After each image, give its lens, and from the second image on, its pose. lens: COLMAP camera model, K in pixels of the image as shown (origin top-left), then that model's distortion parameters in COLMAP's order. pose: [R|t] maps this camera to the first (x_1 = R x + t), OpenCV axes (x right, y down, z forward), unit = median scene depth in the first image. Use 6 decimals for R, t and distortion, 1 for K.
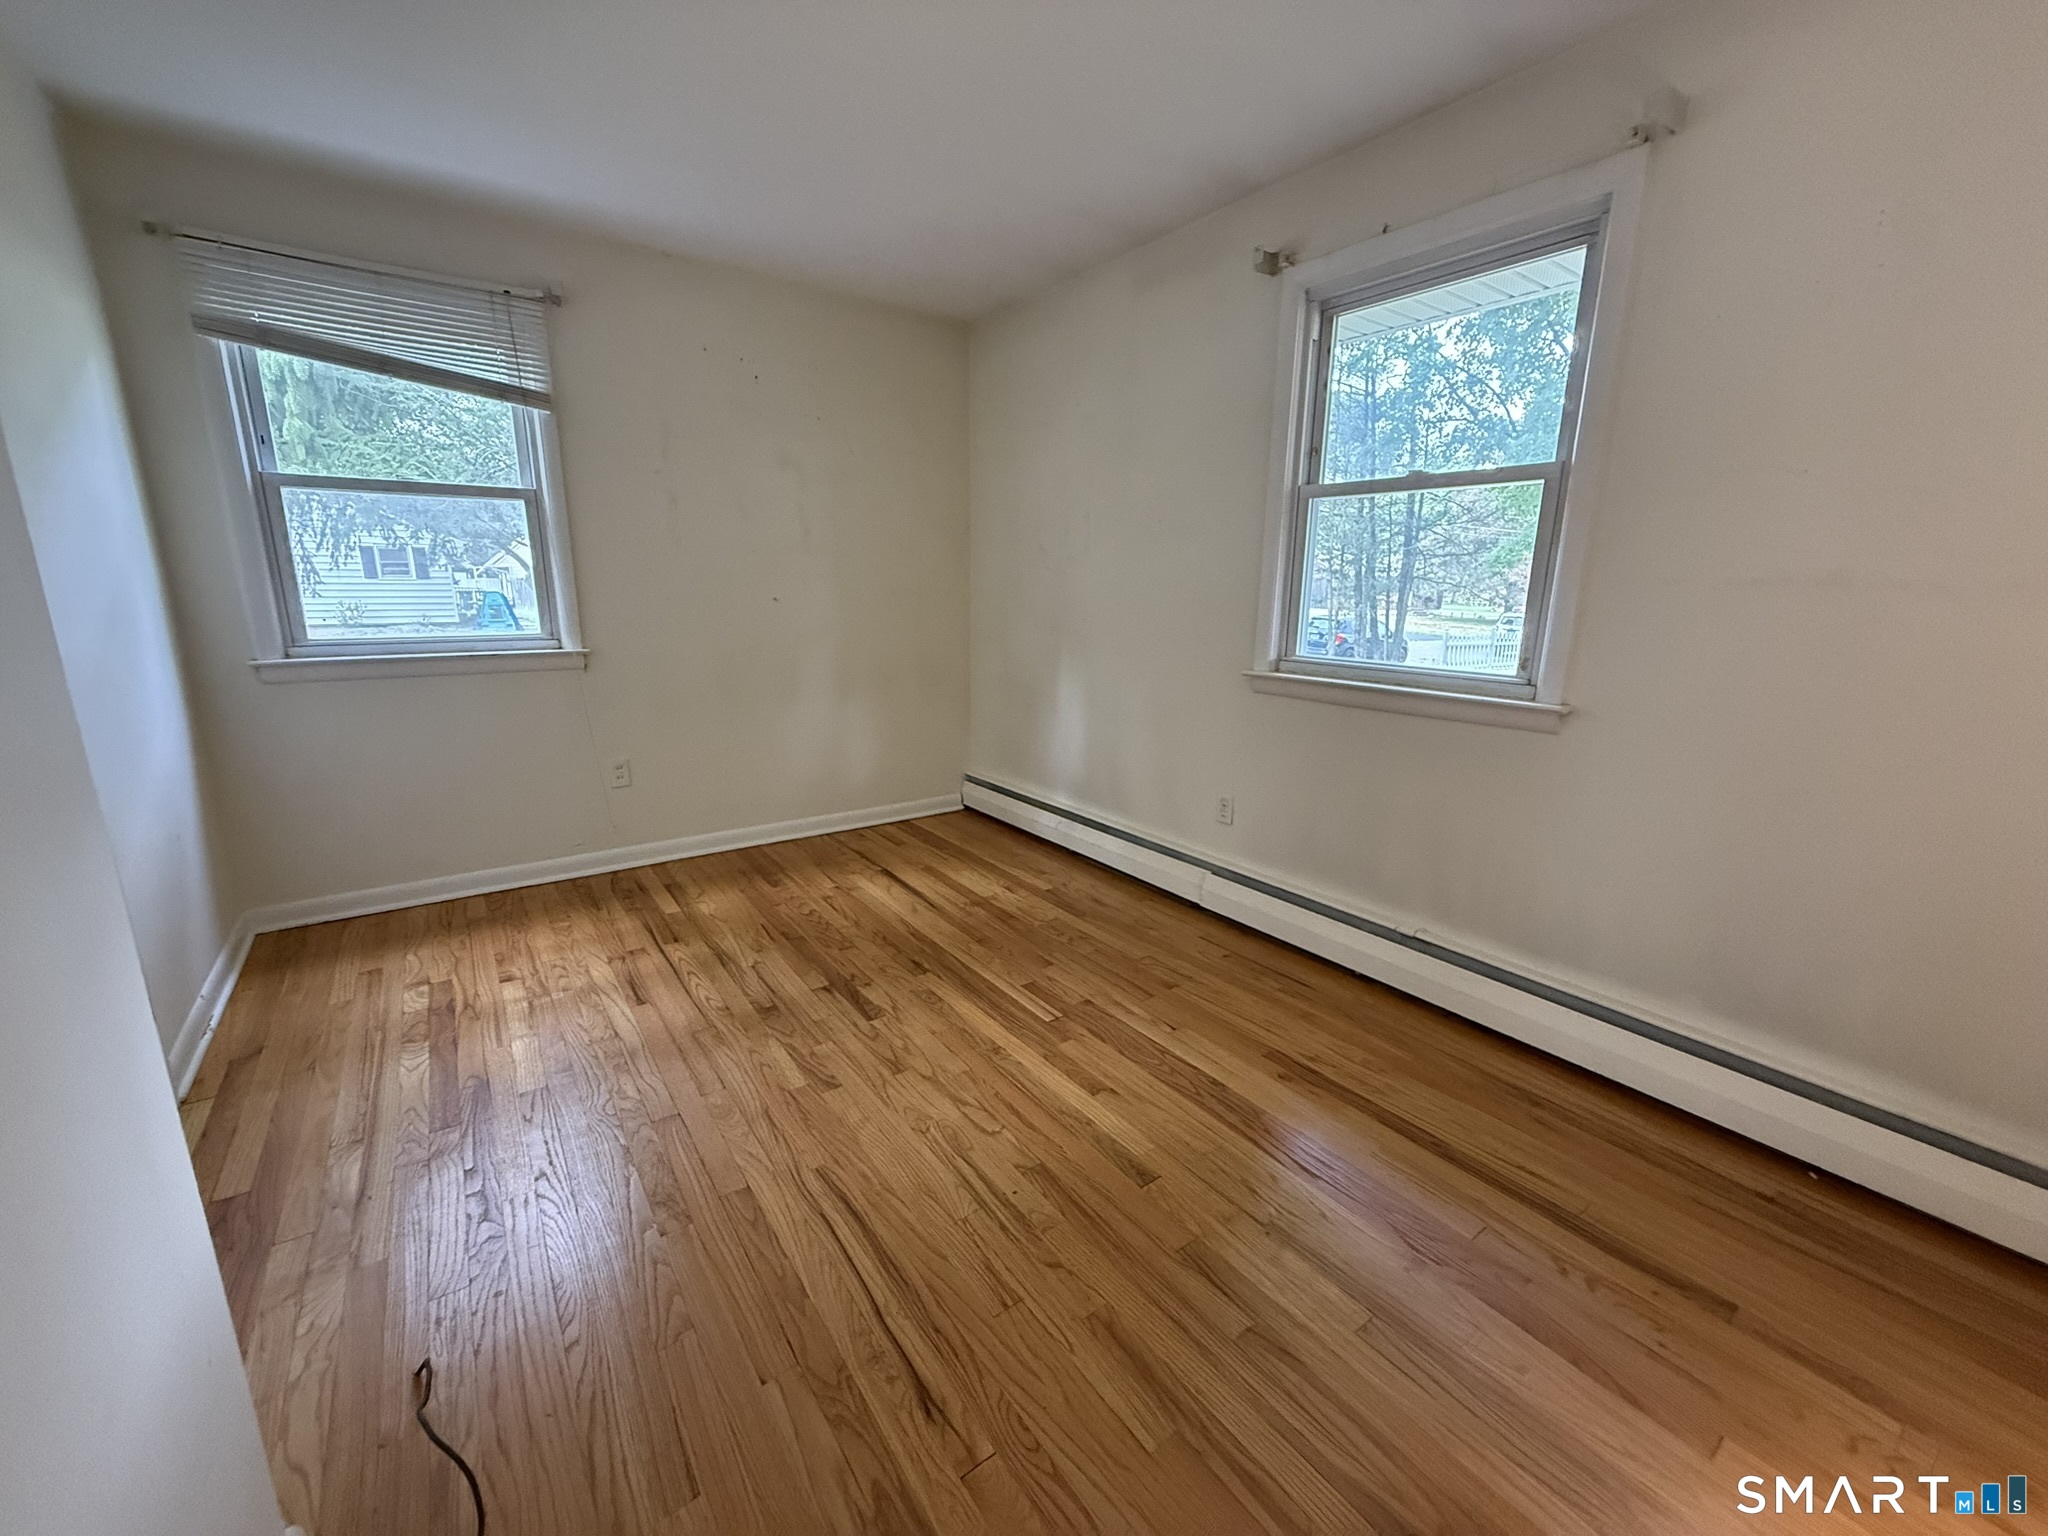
lens RADIAL K [[809.6, 0, 1023.6], [0, 809.6, 768.7], [0, 0, 1]] dist [-0.004646, 0.000399]
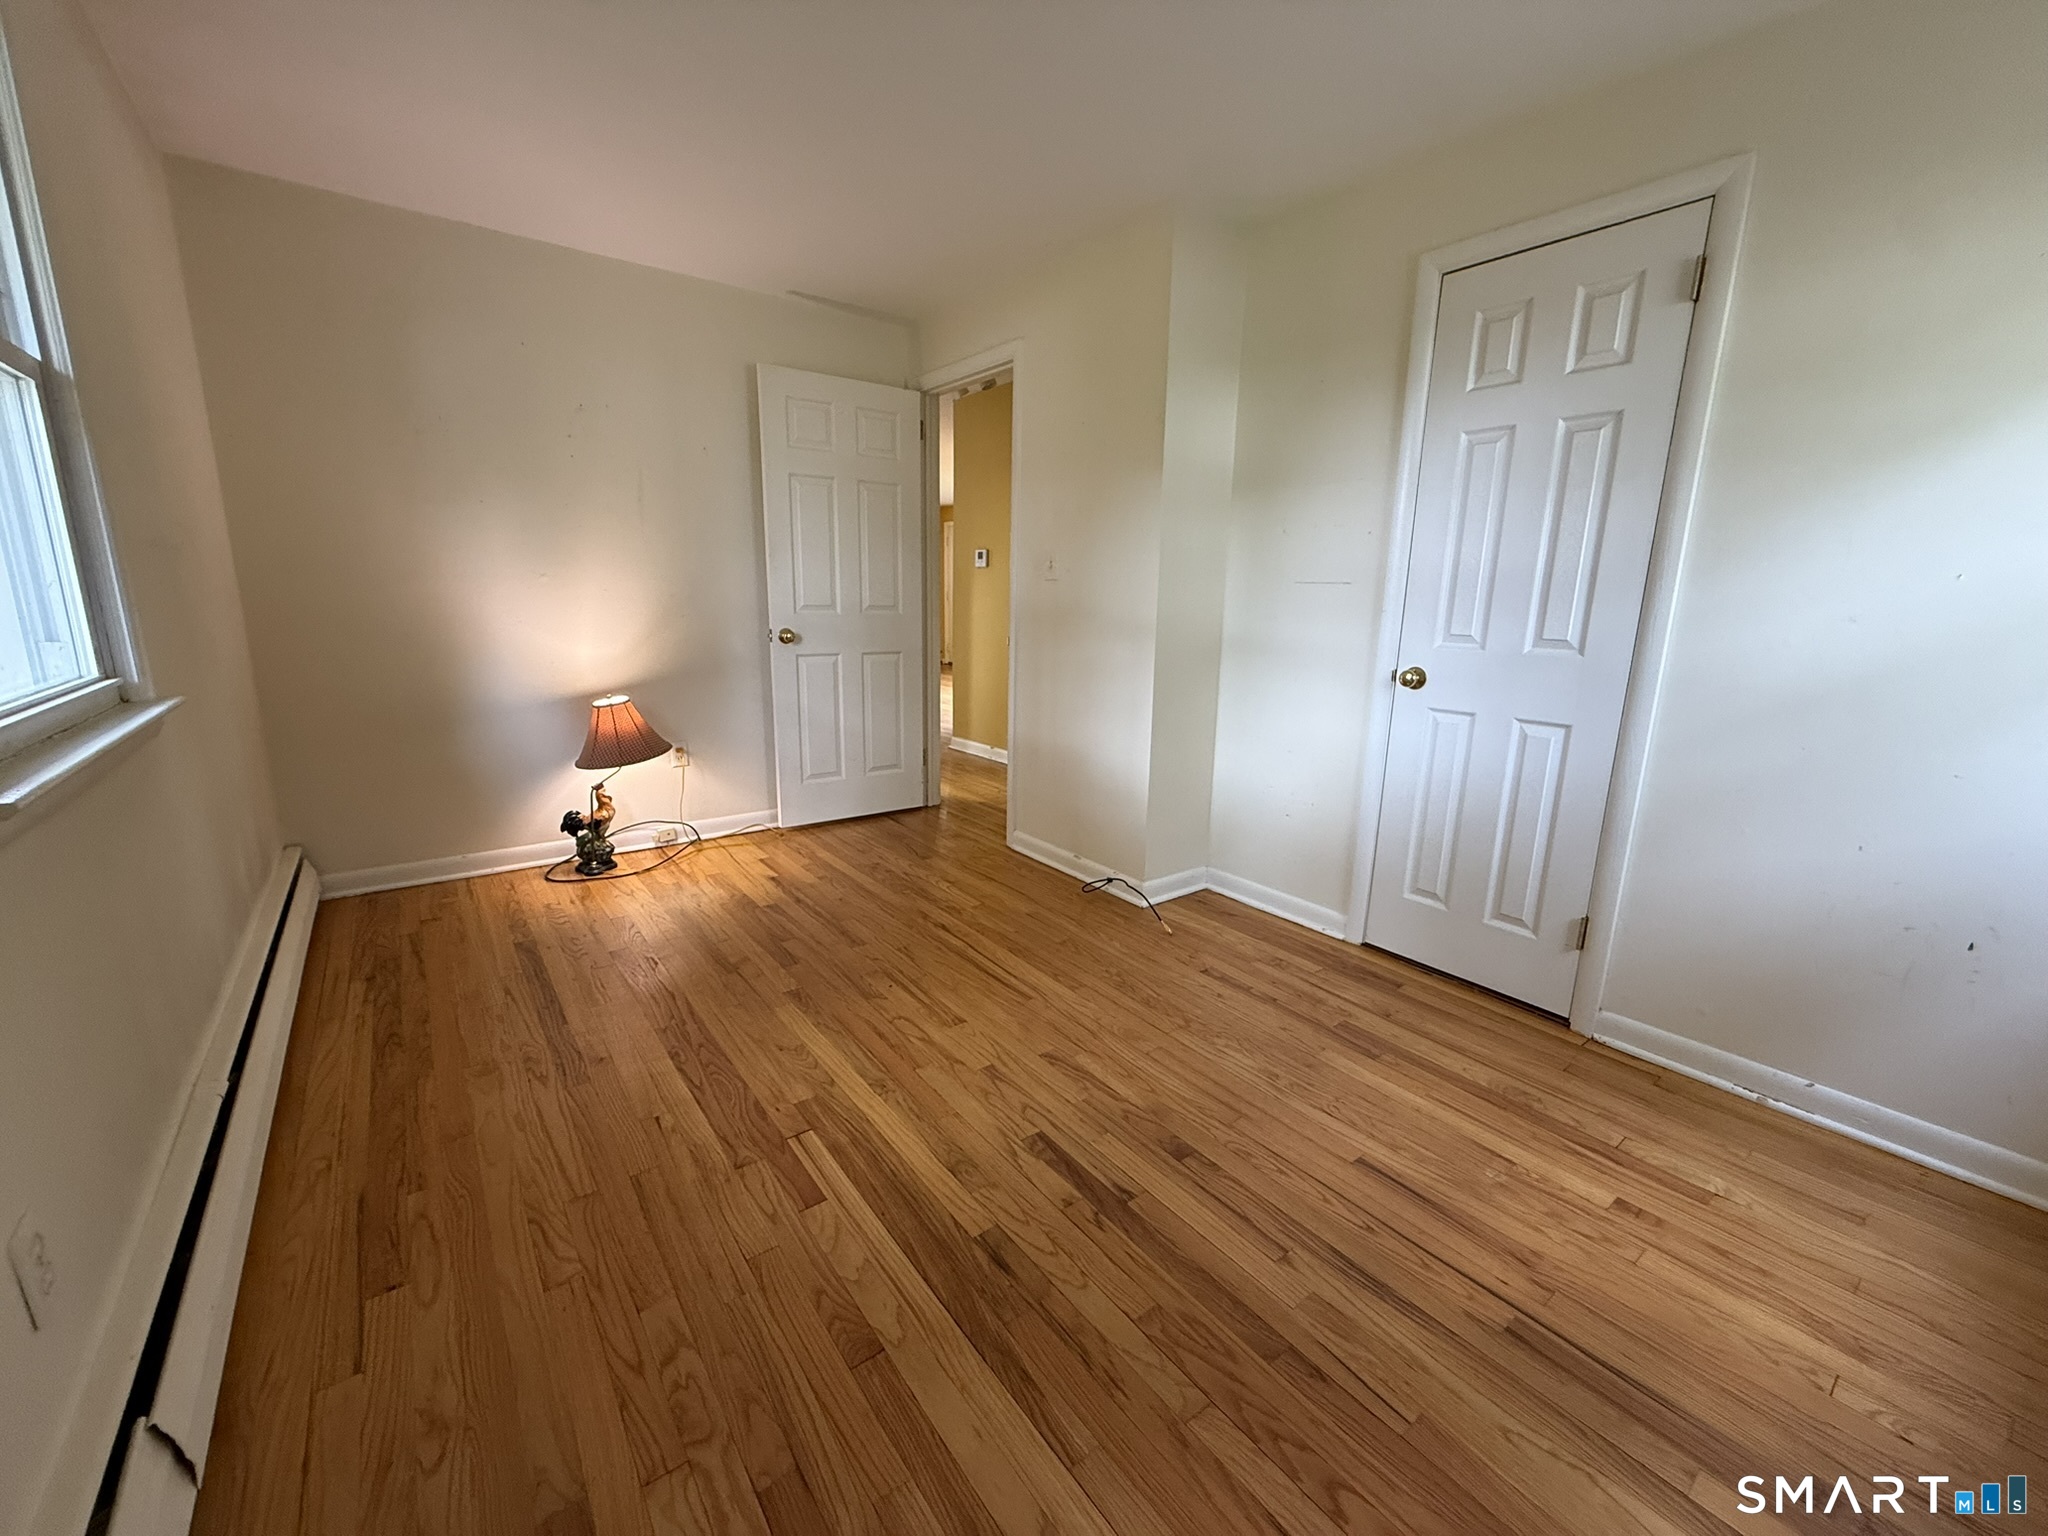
lens RADIAL K [[809.6, 0, 1023.6], [0, 809.6, 768.7], [0, 0, 1]] dist [-0.004646, 0.000399]
pose [[-0.999087, -0.025736, -0.034088, -0.139932], [-0.037925, 0.901642, 0.430817, -0.347757], [0.019648, 0.431717, -0.901795, 1.568401]]
